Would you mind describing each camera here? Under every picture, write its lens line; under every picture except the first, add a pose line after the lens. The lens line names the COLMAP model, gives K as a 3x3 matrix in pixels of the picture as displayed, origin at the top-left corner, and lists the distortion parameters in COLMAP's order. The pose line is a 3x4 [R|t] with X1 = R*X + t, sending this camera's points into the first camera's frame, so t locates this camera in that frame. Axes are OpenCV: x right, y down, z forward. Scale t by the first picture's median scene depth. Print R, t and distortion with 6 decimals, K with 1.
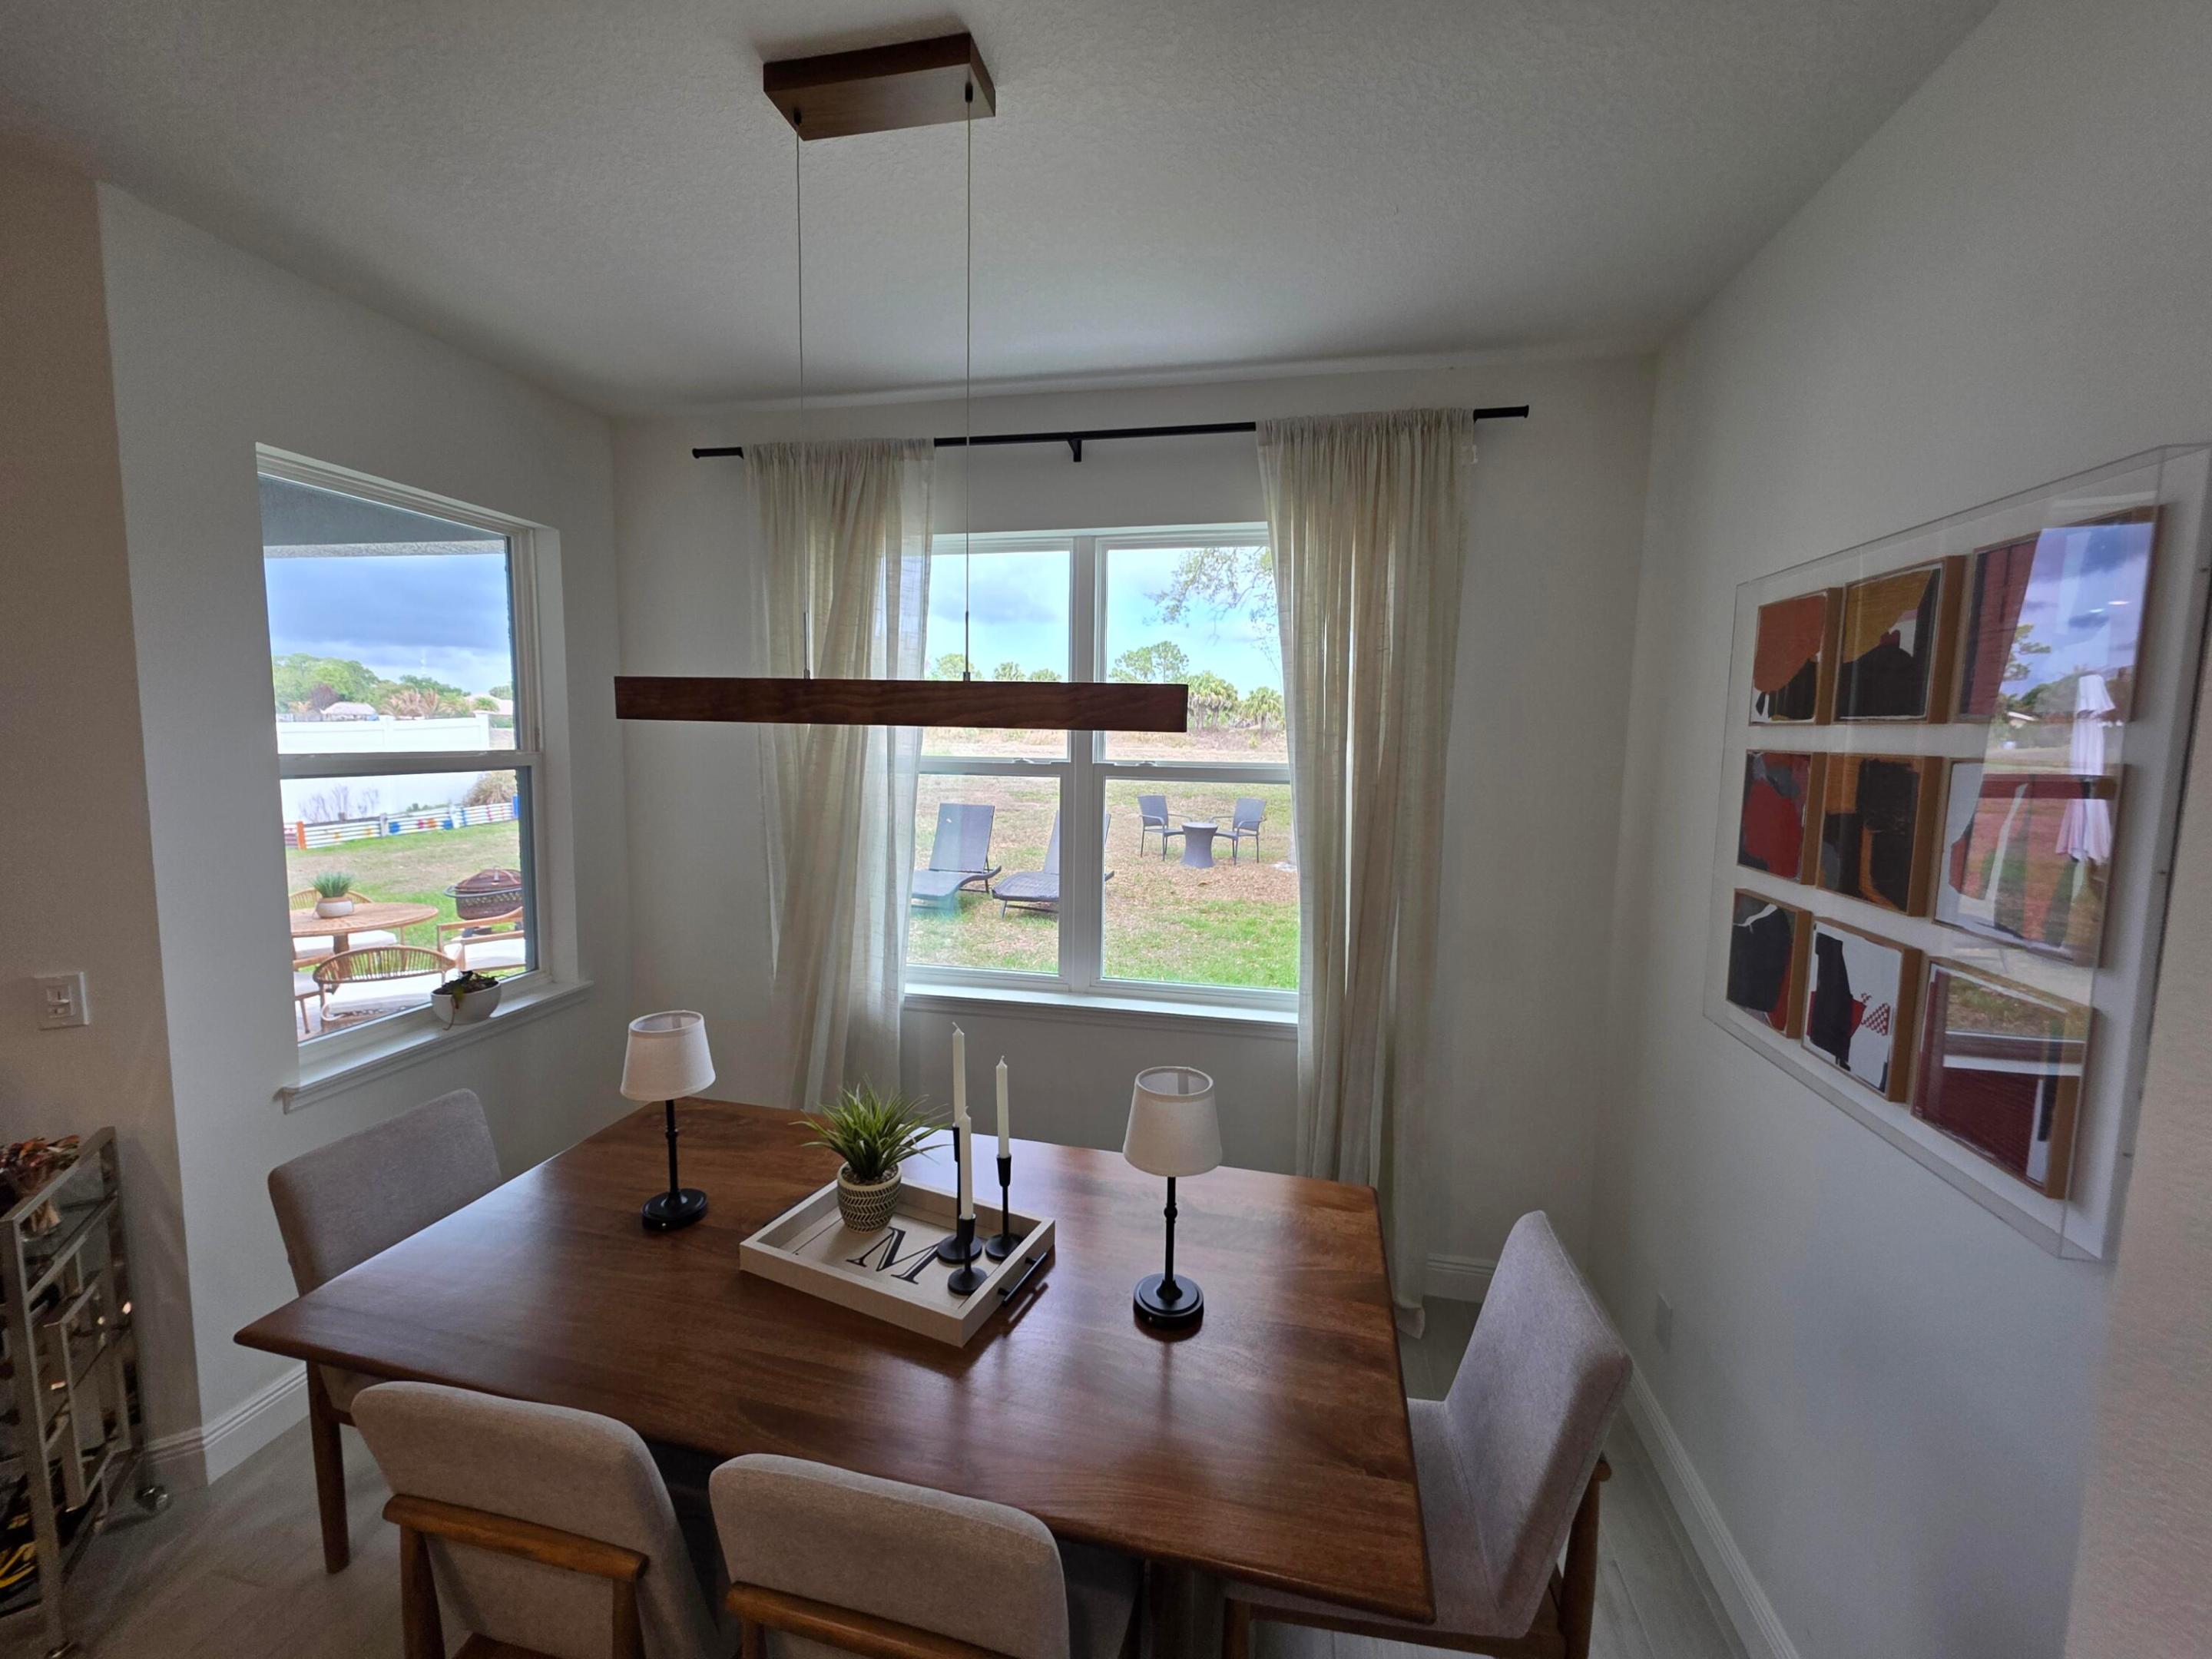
lens RADIAL K [[868.4, 0, 1106.0], [0, 868.4, 829.5], [0, 0, 1]] dist [-0.002075, -0.000269]
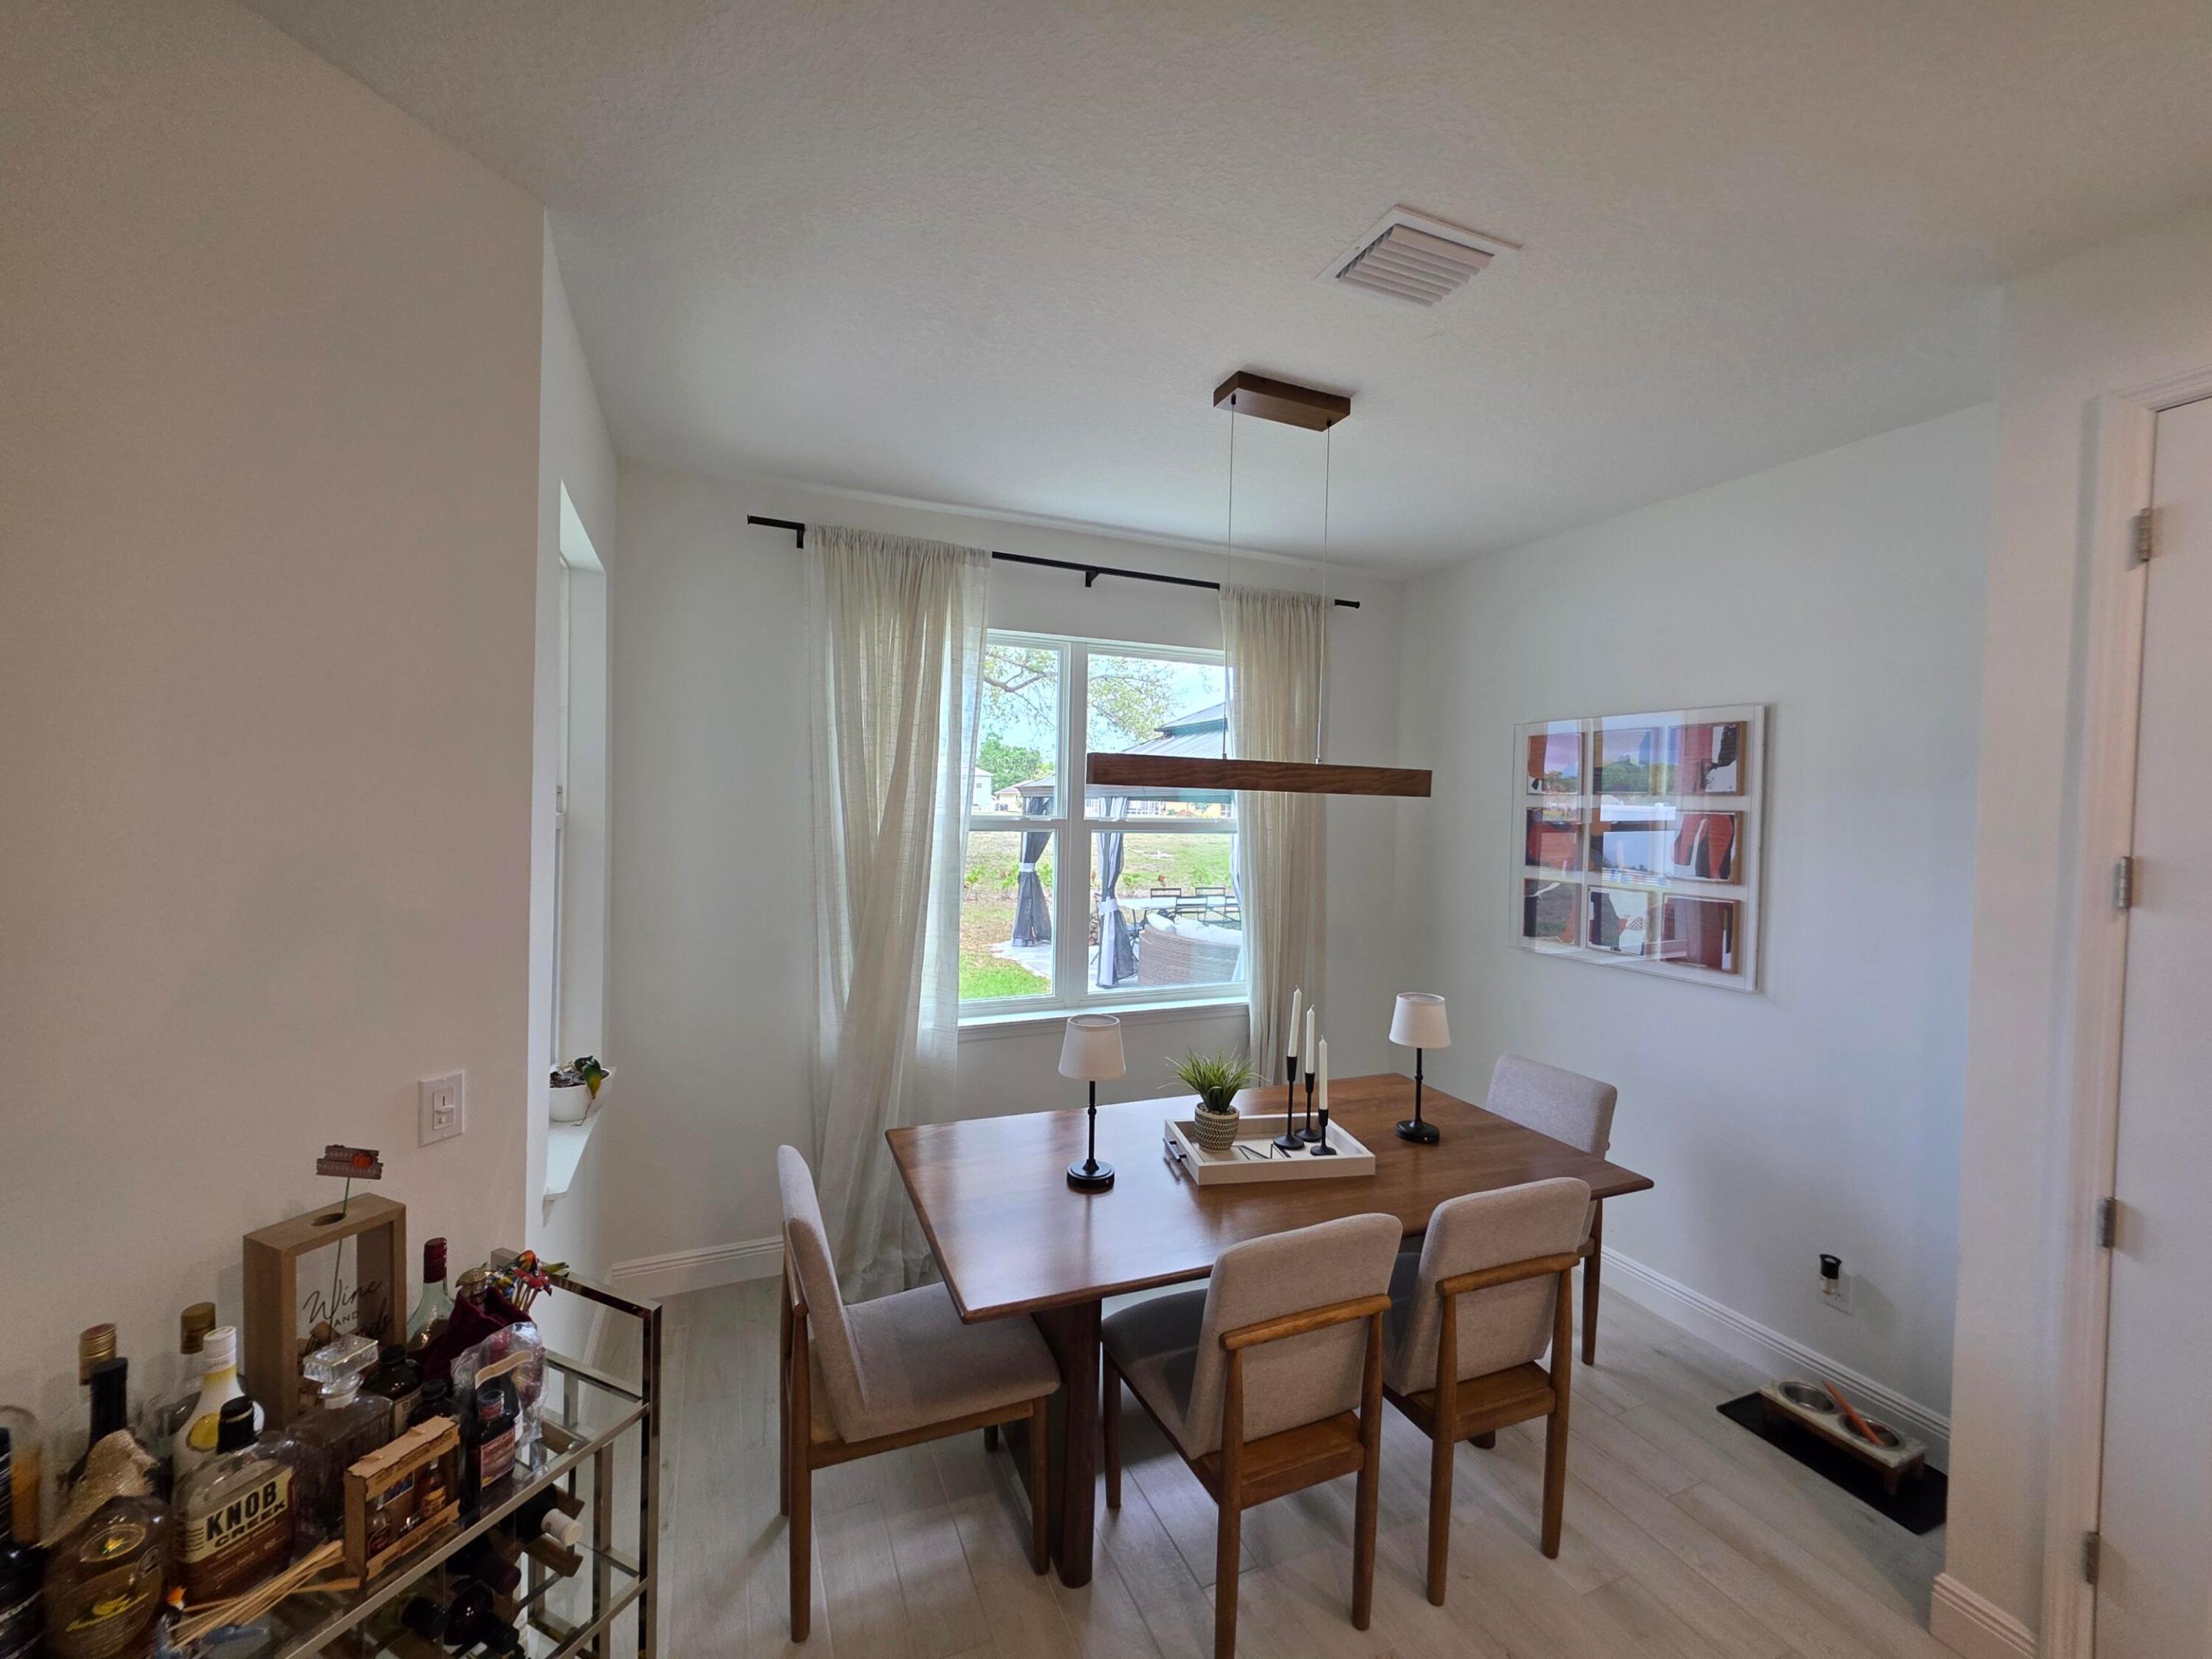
lens RADIAL K [[884.9, 0, 1101.0], [0, 884.9, 825.1], [0, 0, 1]] dist [0.002601, -0.000138]
pose [[0.817271, -0.012574, 0.576116, -0.884281], [0.057475, 0.996555, -0.059784, 0.009768], [-0.573380, 0.081972, 0.815179, -0.061196]]
